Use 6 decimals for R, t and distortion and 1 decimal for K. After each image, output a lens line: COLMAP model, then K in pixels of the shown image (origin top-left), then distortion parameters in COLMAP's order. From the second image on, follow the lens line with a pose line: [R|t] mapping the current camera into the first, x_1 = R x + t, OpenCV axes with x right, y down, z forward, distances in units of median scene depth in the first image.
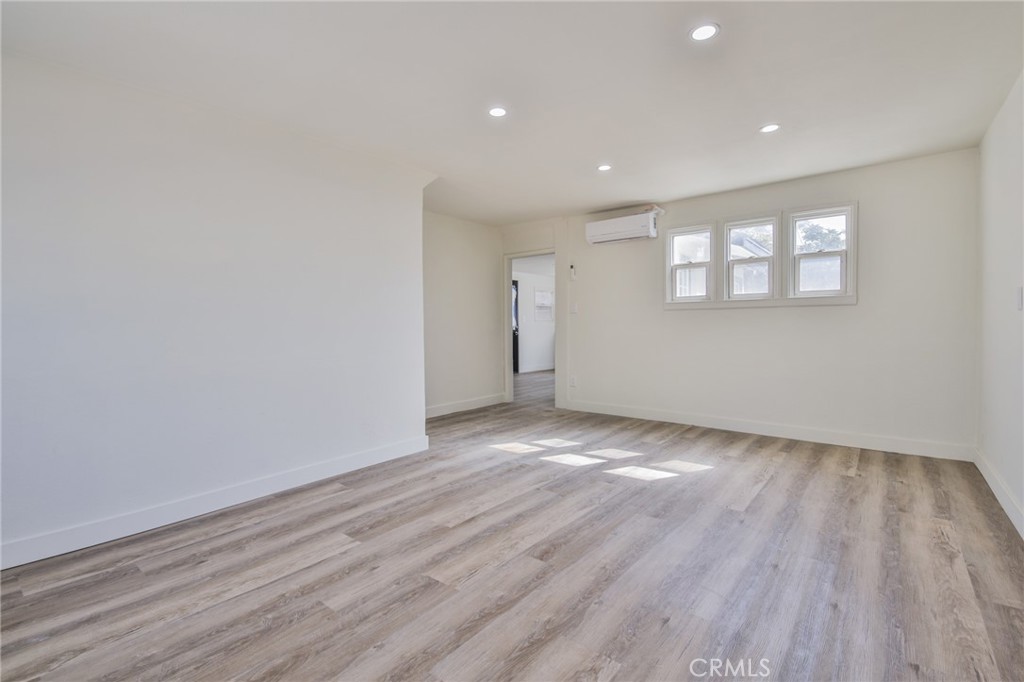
lens RADIAL K [[458.9, 0, 510.9], [0, 458.9, 334.7], [0, 0, 1]] dist [0.001810, -0.016124]
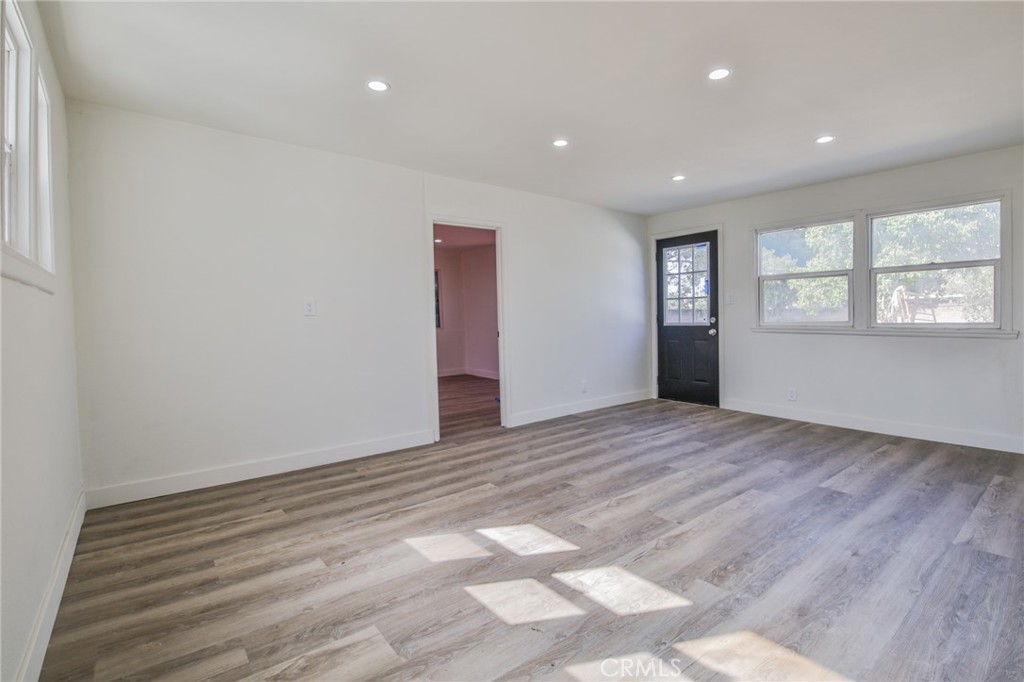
lens RADIAL K [[458.9, 0, 510.9], [0, 458.9, 334.7], [0, 0, 1]] dist [0.001810, -0.016124]
pose [[-0.973600, 0.018956, 0.227473, 0.172974], [0.030335, 0.998451, 0.046631, -0.040634], [-0.226237, 0.052300, -0.972667, 2.004421]]
